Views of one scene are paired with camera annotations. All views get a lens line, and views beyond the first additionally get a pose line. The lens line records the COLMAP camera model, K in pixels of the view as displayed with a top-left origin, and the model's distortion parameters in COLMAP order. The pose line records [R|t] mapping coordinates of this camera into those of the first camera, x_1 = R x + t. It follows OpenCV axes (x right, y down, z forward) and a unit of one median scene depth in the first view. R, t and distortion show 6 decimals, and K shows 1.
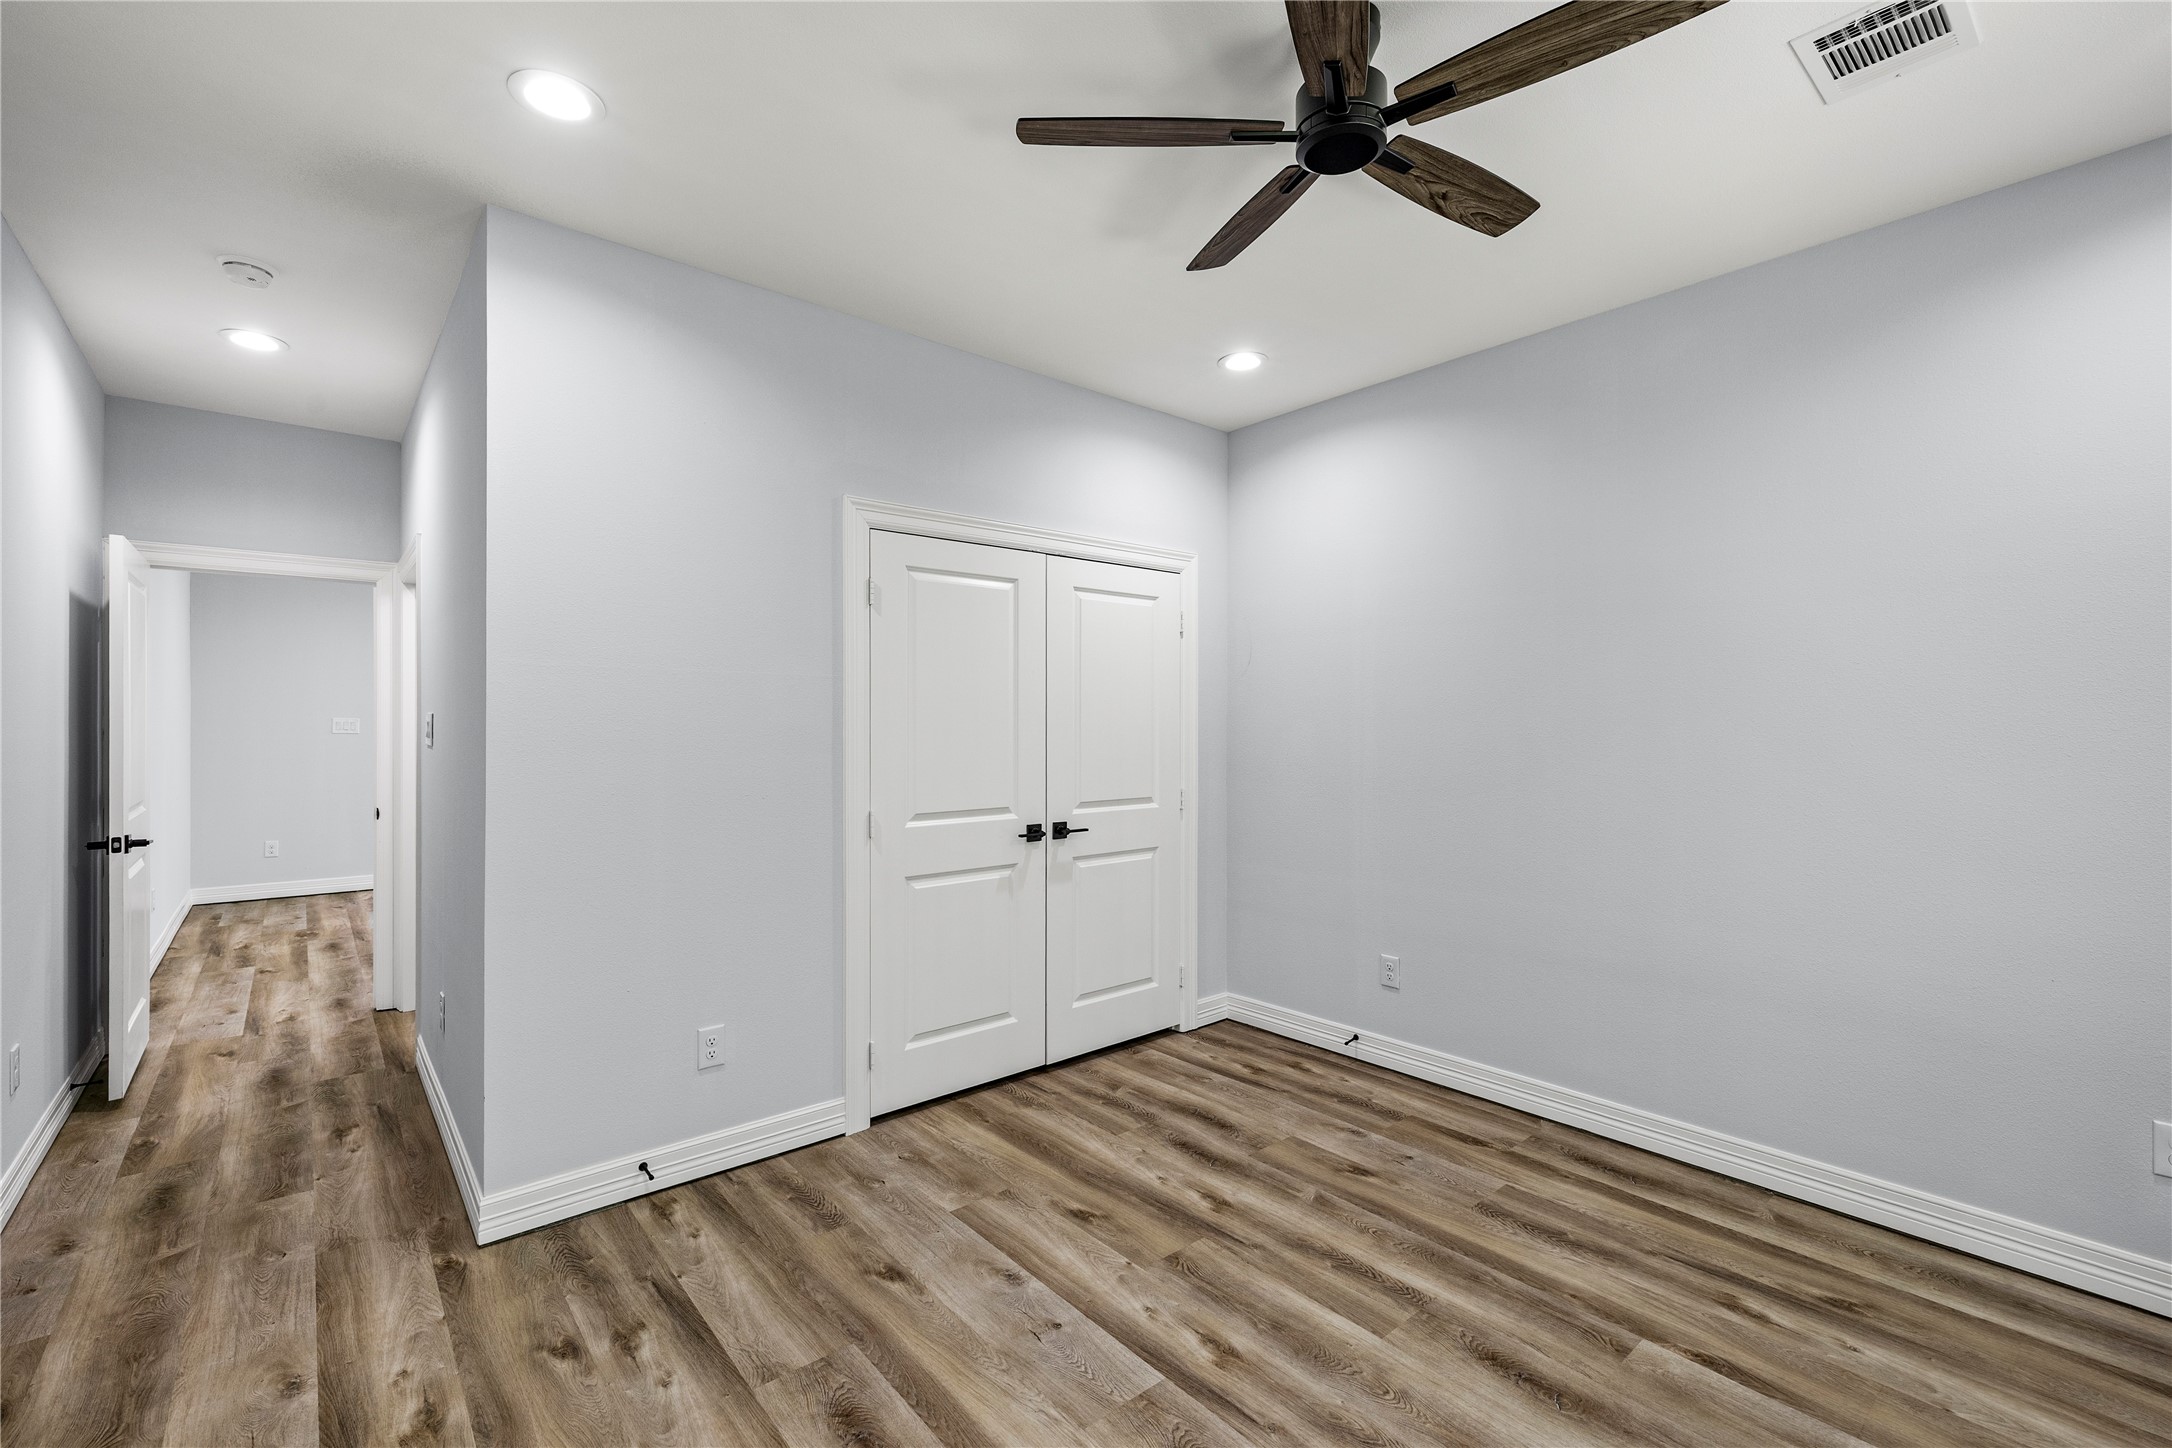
lens RADIAL K [[930.5, 0, 1100.0], [0, 930.5, 707.7], [0, 0, 1]] dist [0.003088, -0.000730]
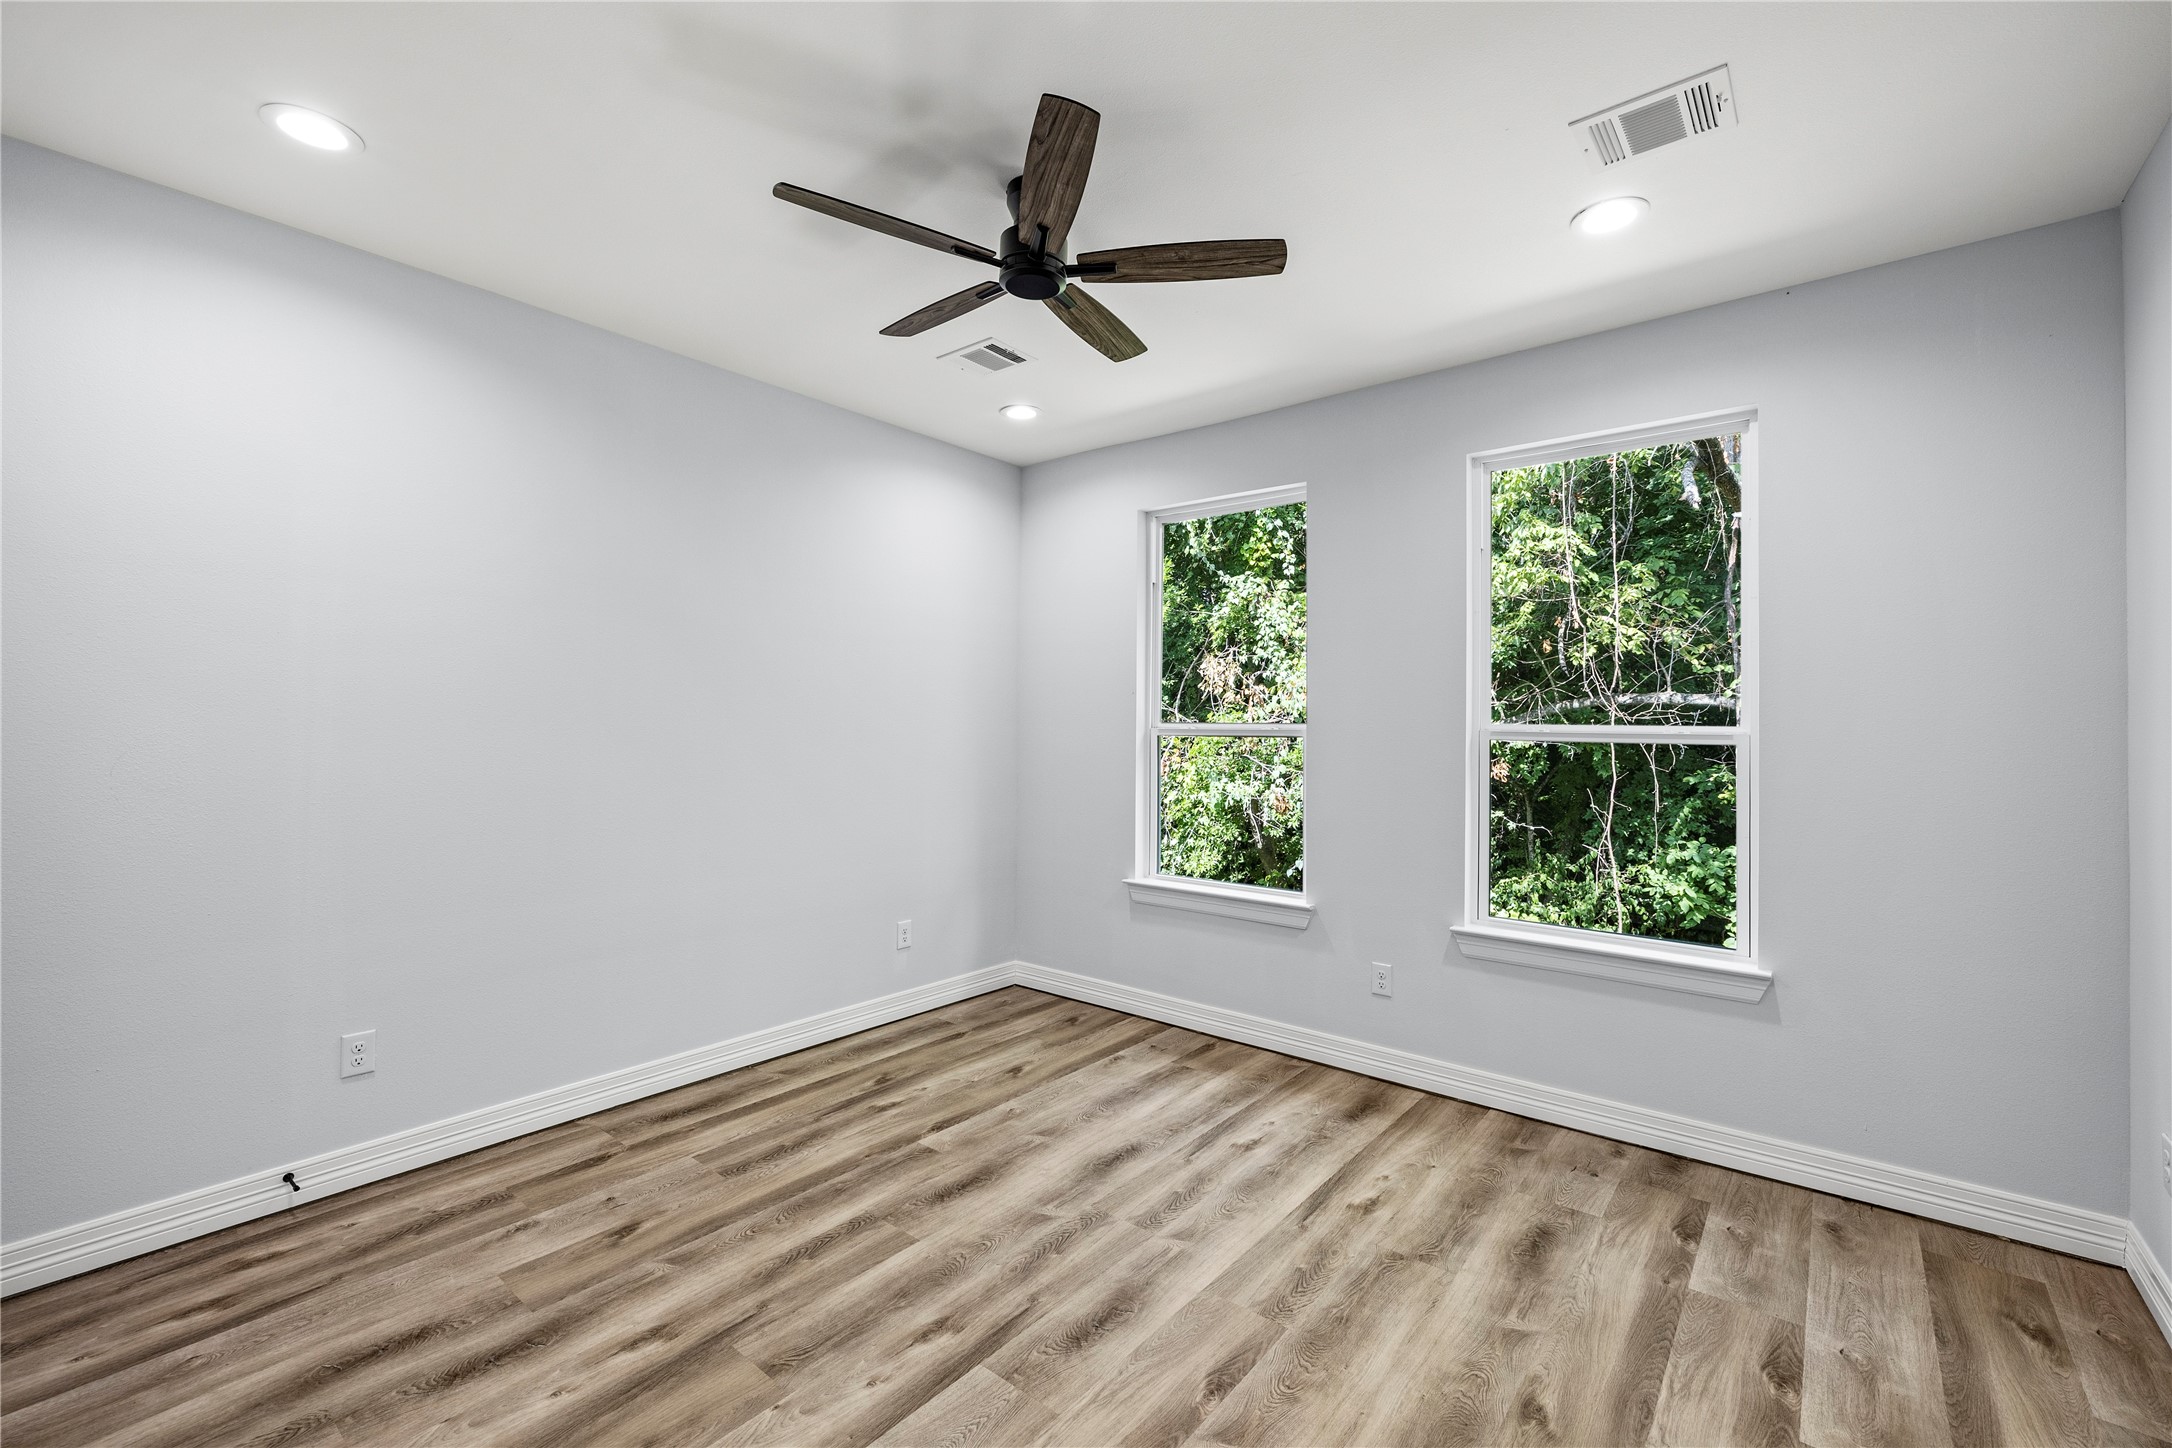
lens RADIAL K [[930.5, 0, 1084.3], [0, 930.5, 733.0], [0, 0, 1]] dist [0.003088, -0.000730]
pose [[-0.180598, -0.012151, 0.983482, -0.708248], [-0.024666, 0.999665, 0.007821, 0.022753], [-0.983248, -0.022846, -0.180838, 0.829735]]
